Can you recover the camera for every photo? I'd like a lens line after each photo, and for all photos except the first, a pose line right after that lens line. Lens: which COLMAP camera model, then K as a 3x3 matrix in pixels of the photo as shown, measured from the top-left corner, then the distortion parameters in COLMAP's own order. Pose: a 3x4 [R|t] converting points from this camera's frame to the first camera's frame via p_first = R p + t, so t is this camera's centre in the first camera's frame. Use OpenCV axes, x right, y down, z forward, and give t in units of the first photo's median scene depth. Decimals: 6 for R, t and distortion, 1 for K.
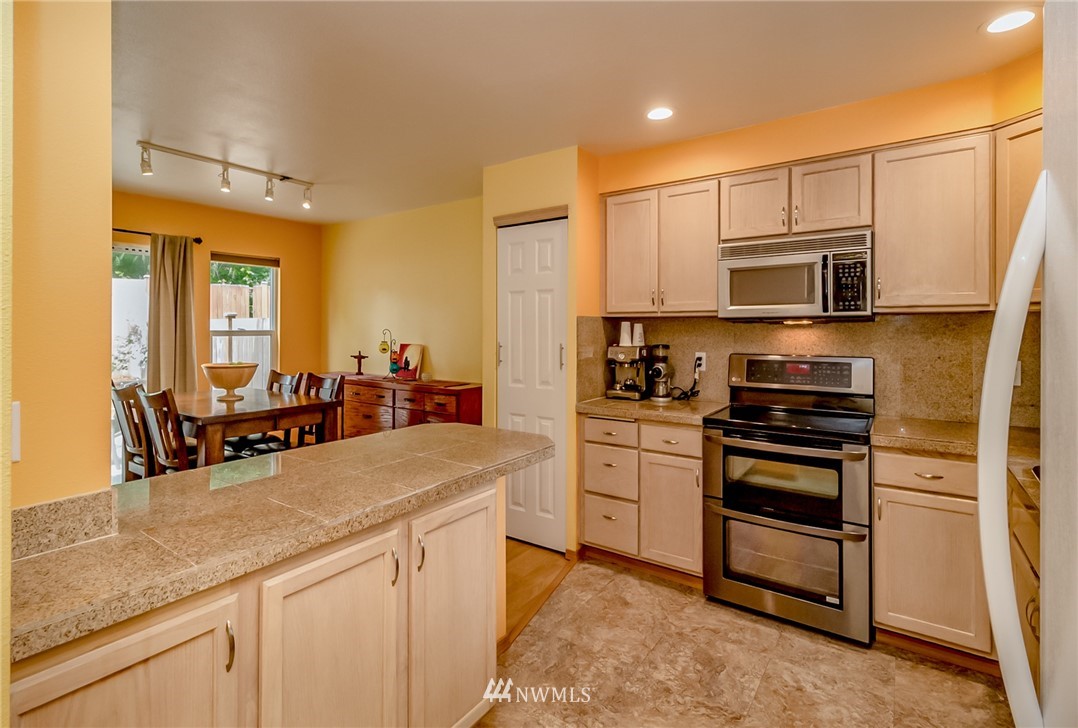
lens RADIAL K [[520.0, 0, 511.7], [0, 520.0, 321.9], [0, 0, 1]] dist [0.002862, 0.000329]
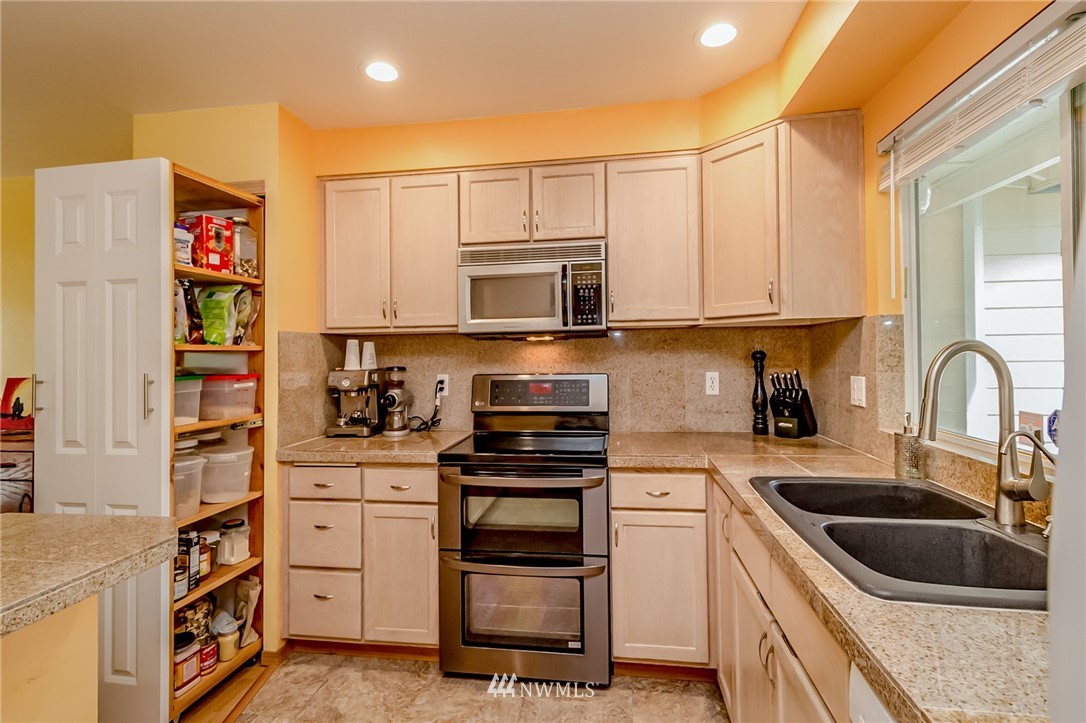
lens RADIAL K [[505.5, 0, 543.8], [0, 505.5, 344.2], [0, 0, 1]] dist [0.002850, 0.000266]
pose [[0.878824, -0.004983, 0.477121, 0.130210], [0.009019, 0.999940, -0.006169, 0.017538], [-0.477061, 0.009725, 0.878816, 0.212604]]
